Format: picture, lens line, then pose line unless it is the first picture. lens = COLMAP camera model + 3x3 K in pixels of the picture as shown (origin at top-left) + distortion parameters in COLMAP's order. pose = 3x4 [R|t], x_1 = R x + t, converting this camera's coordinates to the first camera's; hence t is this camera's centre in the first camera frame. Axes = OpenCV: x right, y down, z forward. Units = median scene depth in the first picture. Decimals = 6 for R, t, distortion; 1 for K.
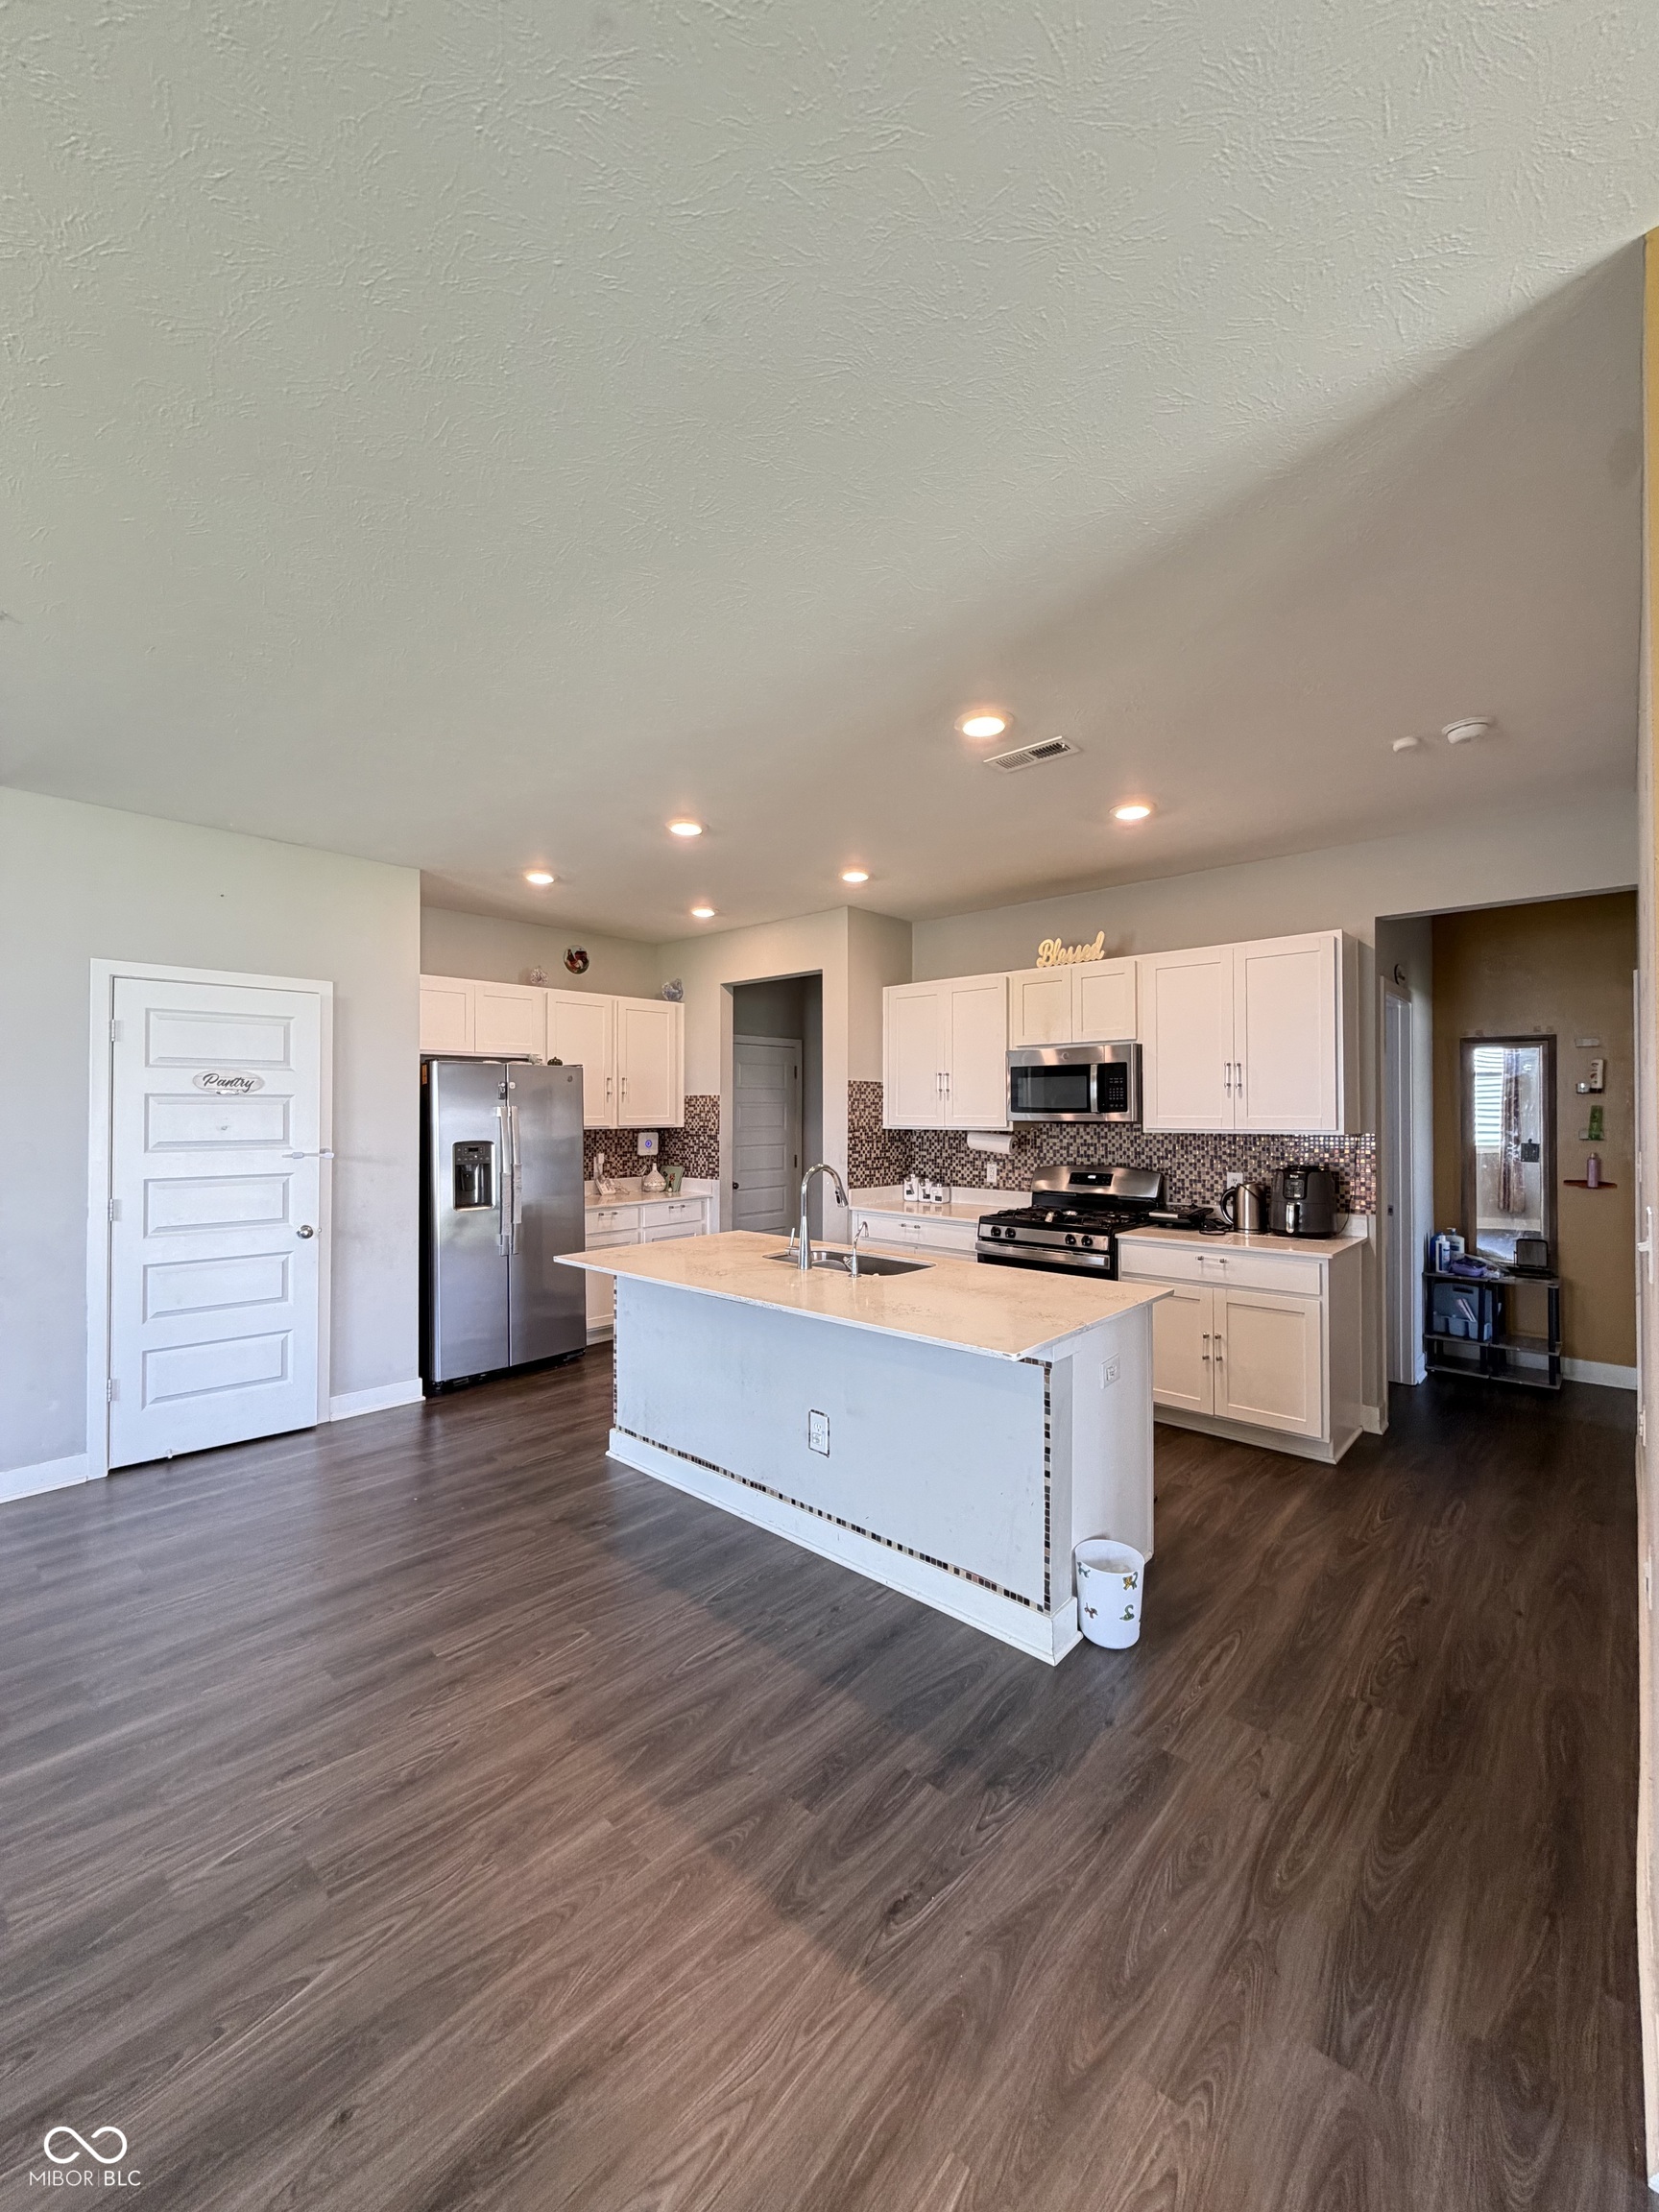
lens RADIAL K [[882.0, 0, 837.2], [0, 882.0, 1100.9], [0, 0, 1]] dist [0.001440, 0.000603]
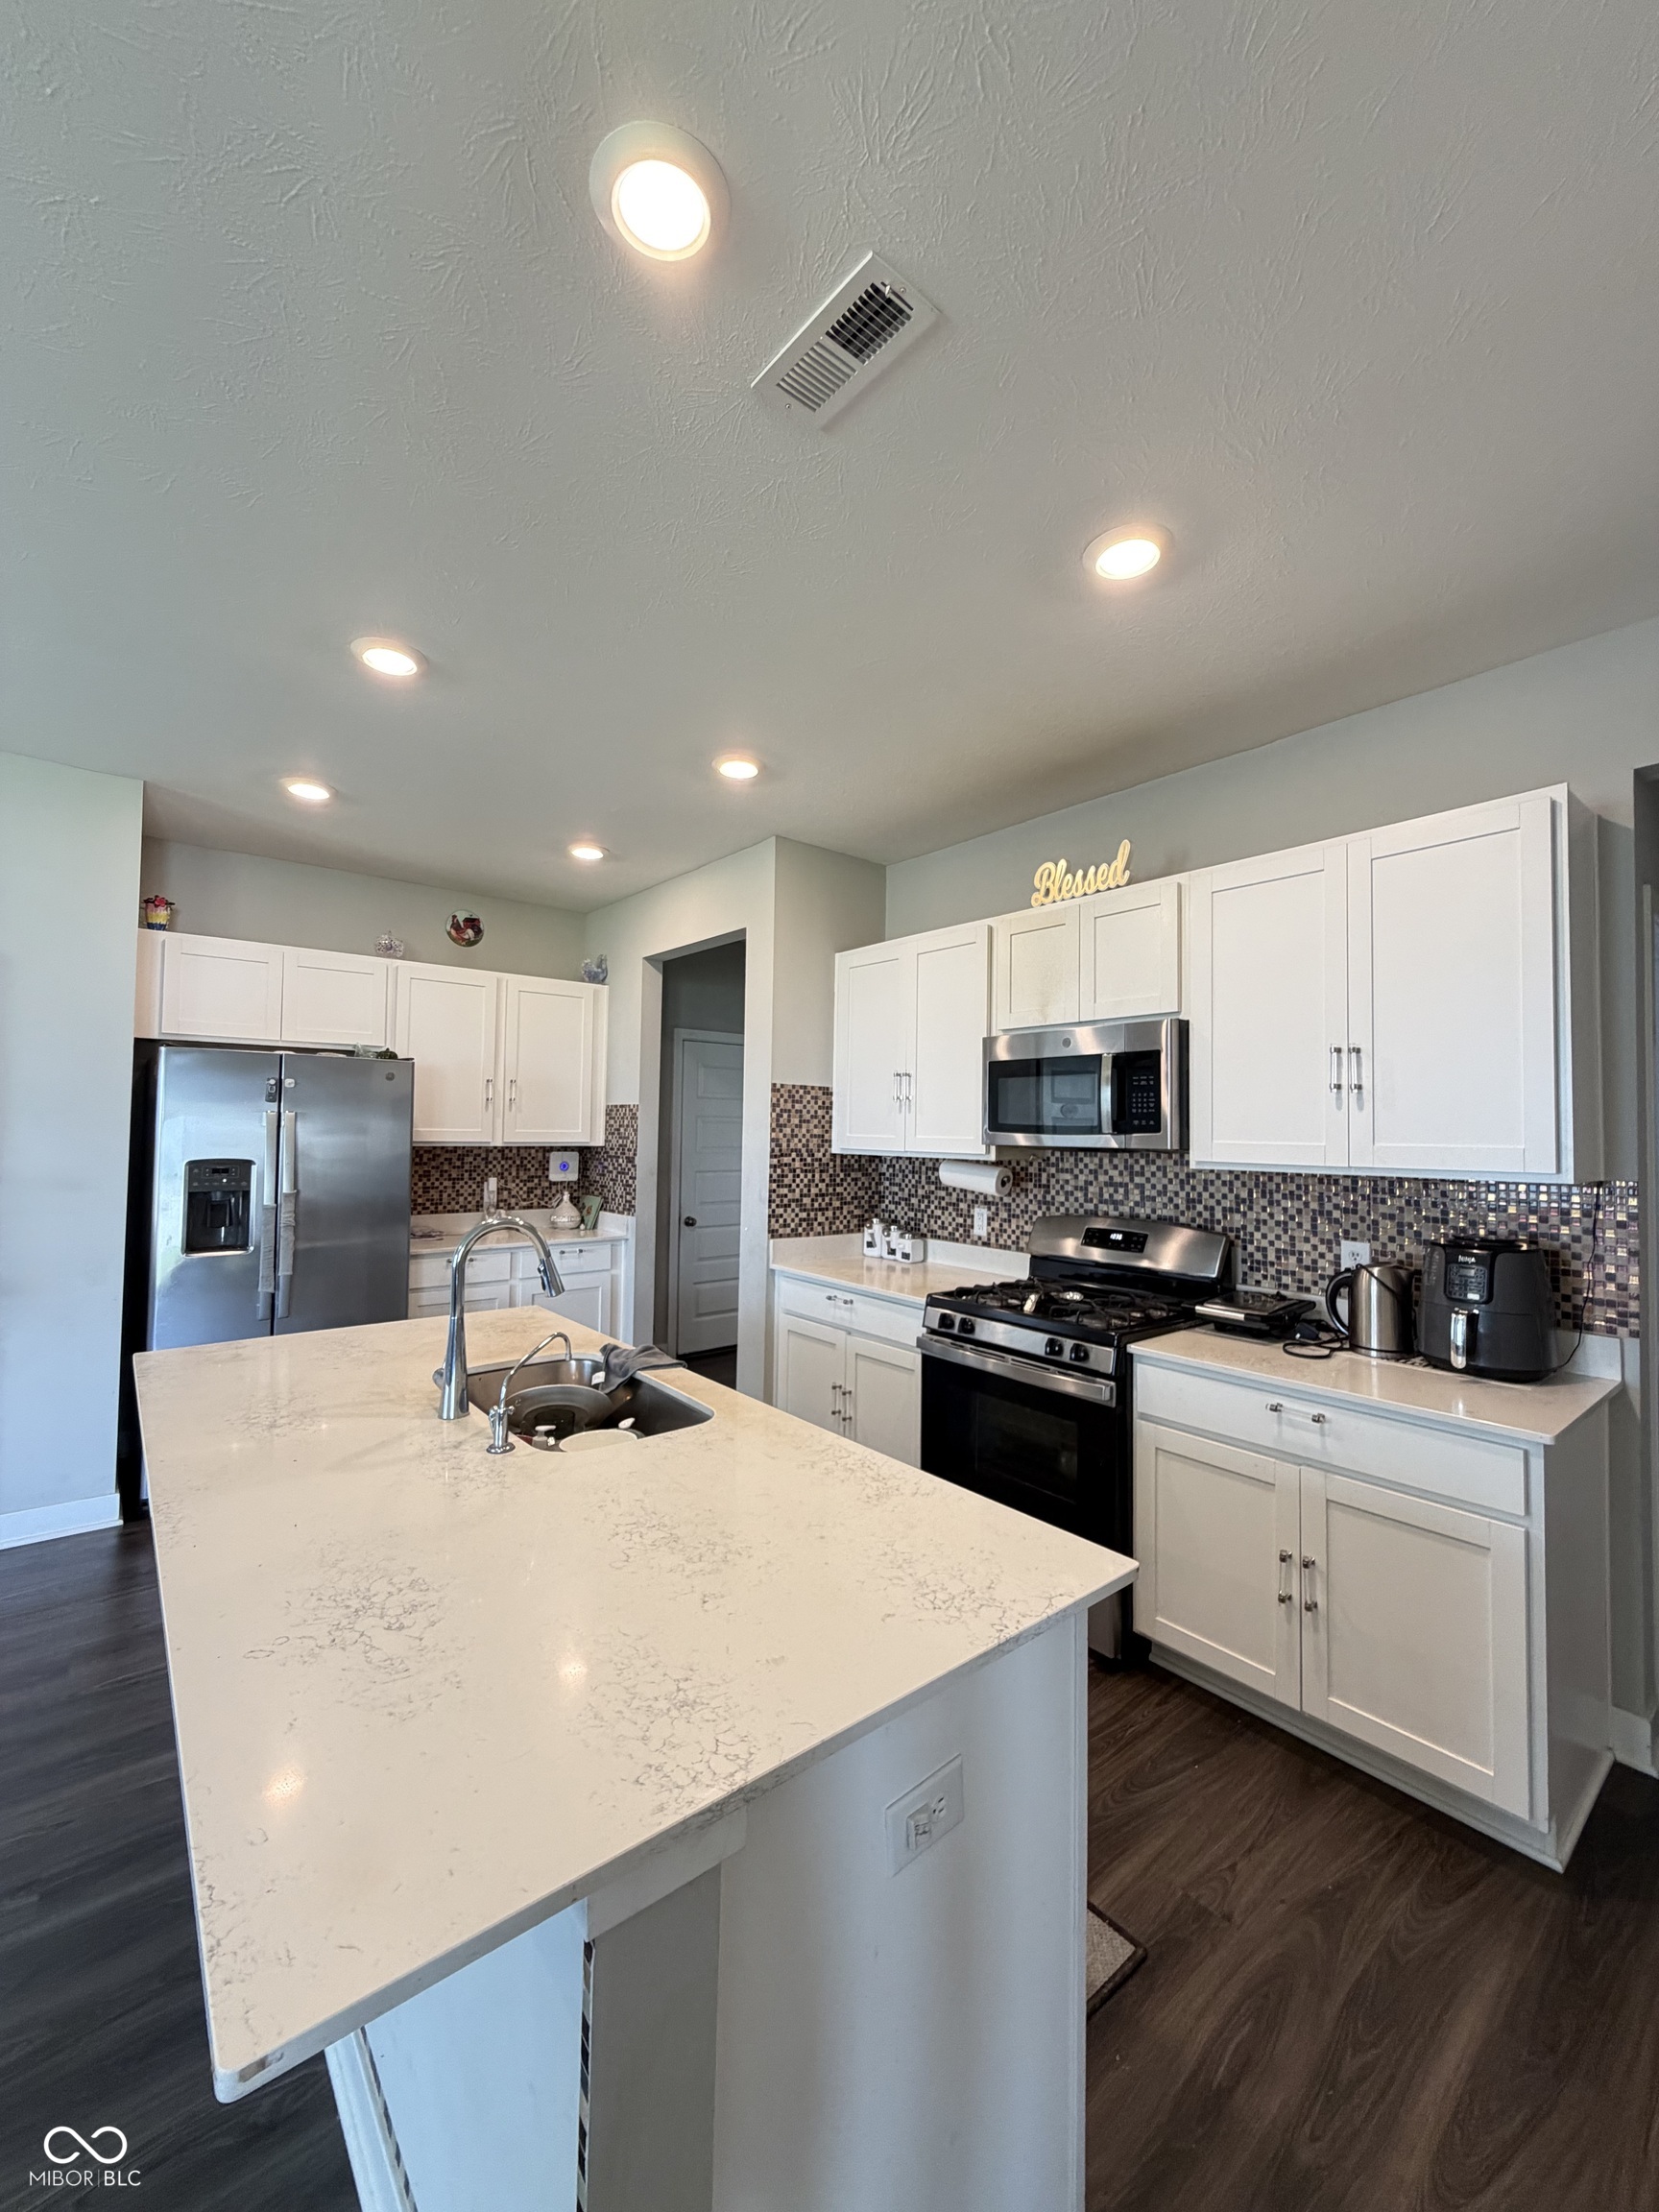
lens RADIAL K [[882.0, 0, 837.2], [0, 882.0, 1100.9], [0, 0, 1]] dist [0.001440, 0.000603]
pose [[0.989379, 0.011699, -0.144885, 0.171575], [-0.015292, 0.999602, -0.023705, 0.006965], [0.144550, 0.025669, 0.989165, 0.327234]]
